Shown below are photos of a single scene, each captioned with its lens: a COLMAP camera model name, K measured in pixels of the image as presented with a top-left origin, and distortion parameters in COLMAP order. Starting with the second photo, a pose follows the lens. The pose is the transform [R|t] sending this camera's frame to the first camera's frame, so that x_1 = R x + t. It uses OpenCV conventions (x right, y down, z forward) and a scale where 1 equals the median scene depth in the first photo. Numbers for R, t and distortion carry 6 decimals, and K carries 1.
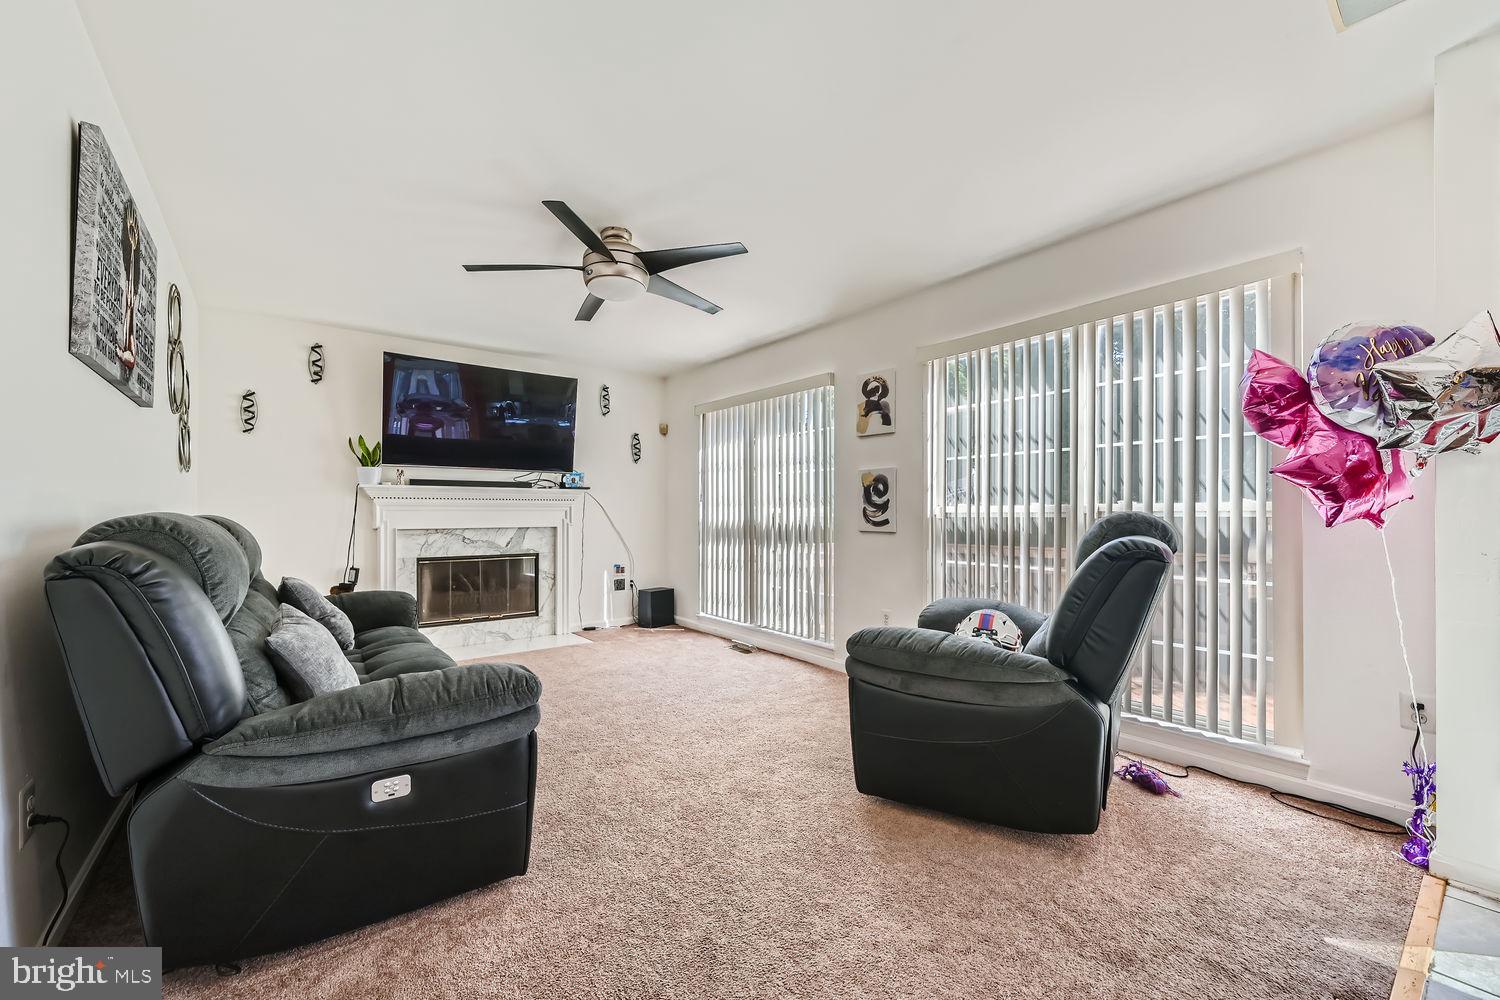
lens RADIAL K [[598.2, 0, 736.7], [0, 598.2, 515.0], [0, 0, 1]] dist [0.000095, 0.000791]
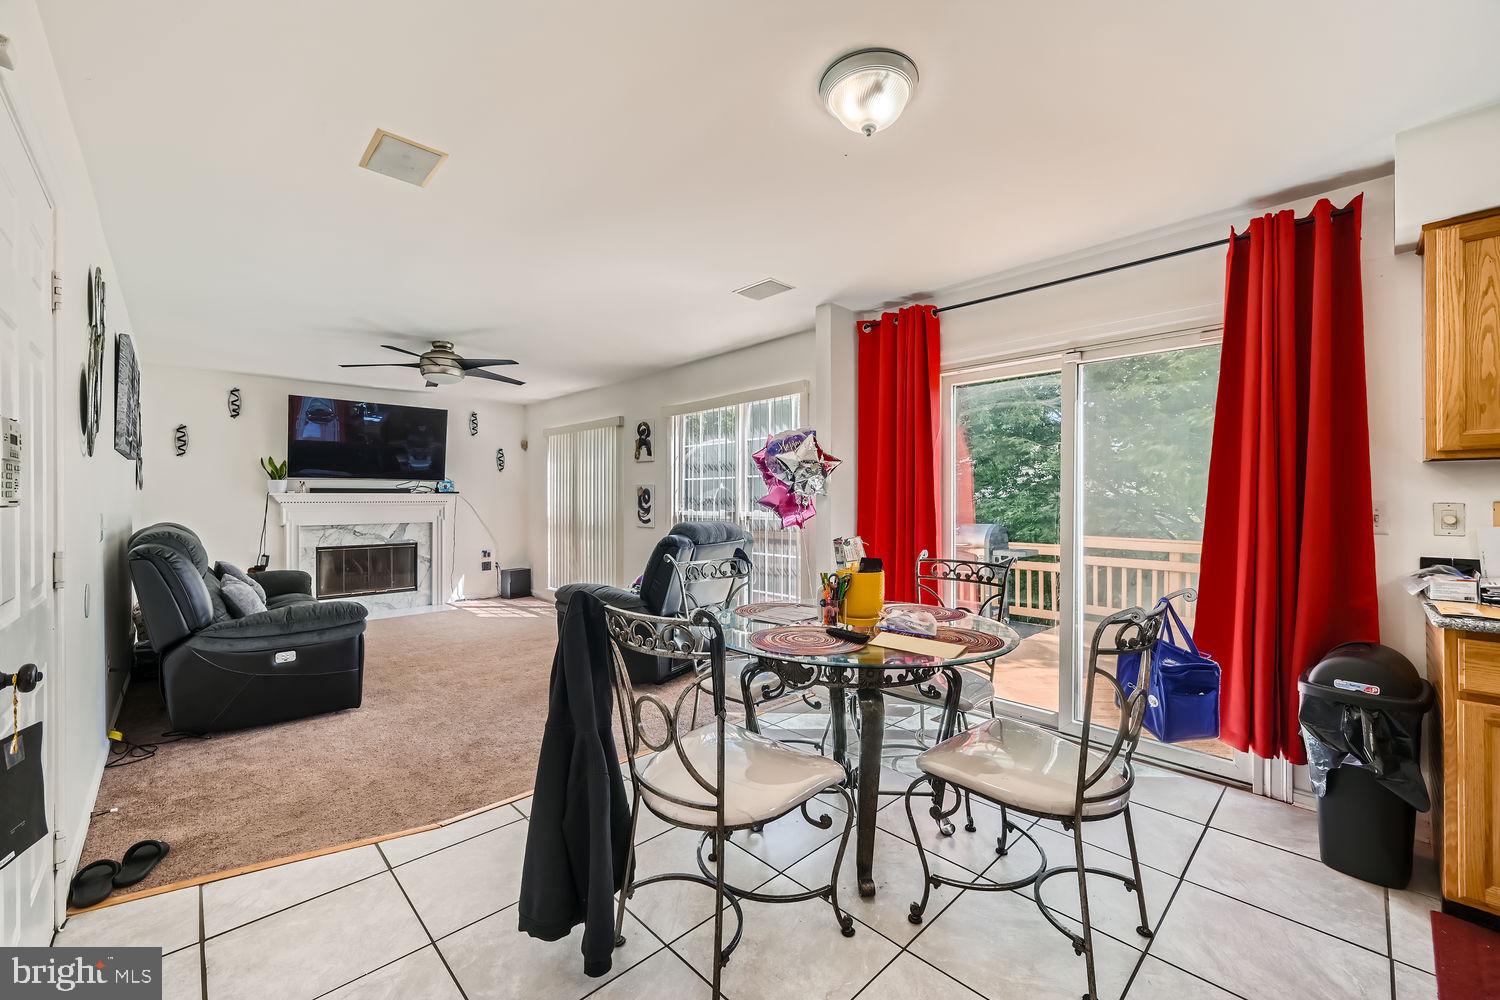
lens RADIAL K [[598.2, 0, 741.6], [0, 598.2, 497.8], [0, 0, 1]] dist [0.000095, 0.000791]
pose [[0.994428, -0.001267, 0.105414, 0.301928], [0.001439, 0.999998, -0.001555, -0.039587], [-0.105412, 0.001698, 0.994427, -0.479010]]
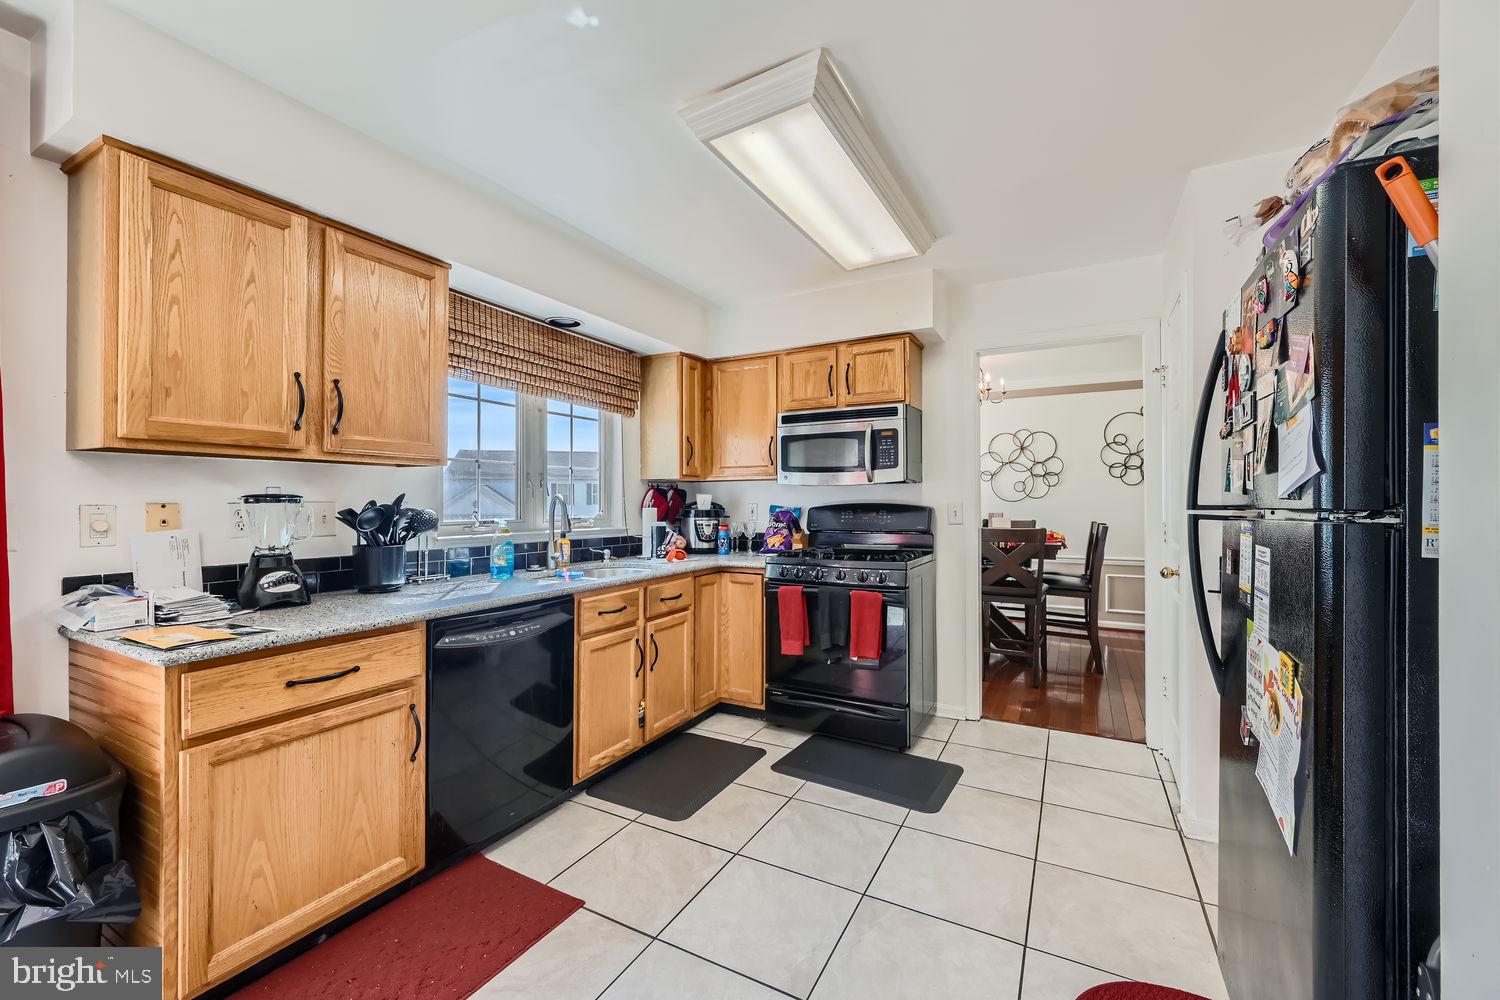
lens RADIAL K [[598.2, 0, 750.1], [0, 598.2, 498.1], [0, 0, 1]] dist [0.000095, 0.000791]
pose [[-0.408302, 0.003524, 0.912840, 0.410566], [-0.004307, 0.999974, -0.005787, -0.039008], [-0.912837, -0.006295, -0.408277, -0.265363]]
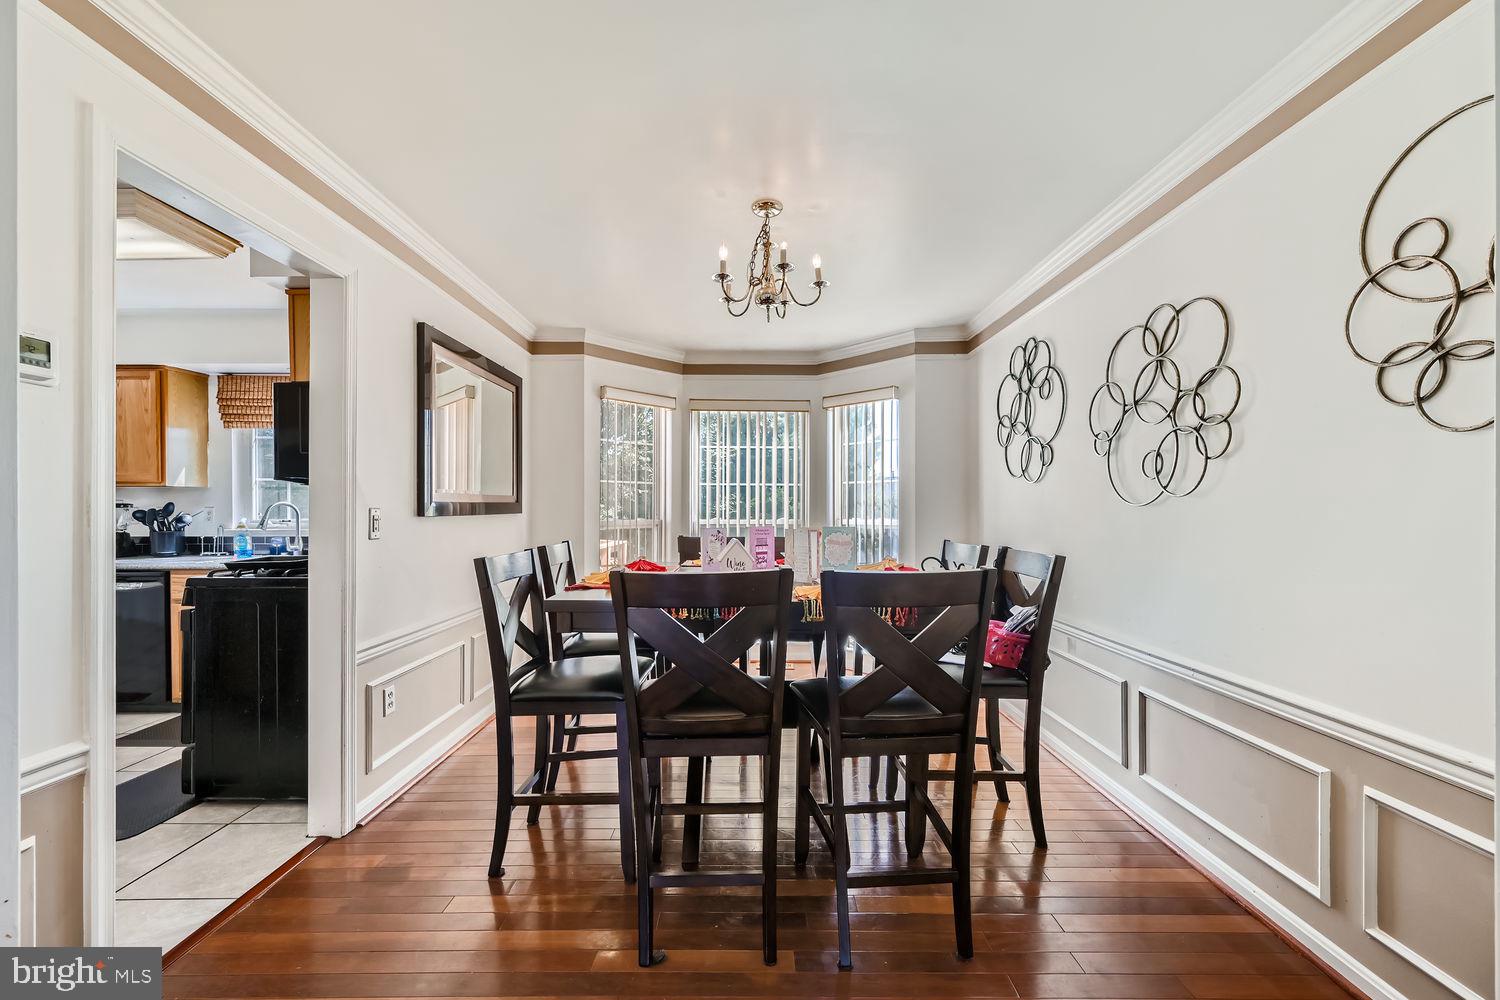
lens RADIAL K [[598.2, 0, 749.6], [0, 598.2, 510.1], [0, 0, 1]] dist [0.000095, 0.000791]
pose [[0.603024, -0.001323, 0.797722, 0.847074], [-0.002606, 0.999990, 0.003629, -0.038784], [-0.797719, -0.004268, 0.603015, -1.553700]]
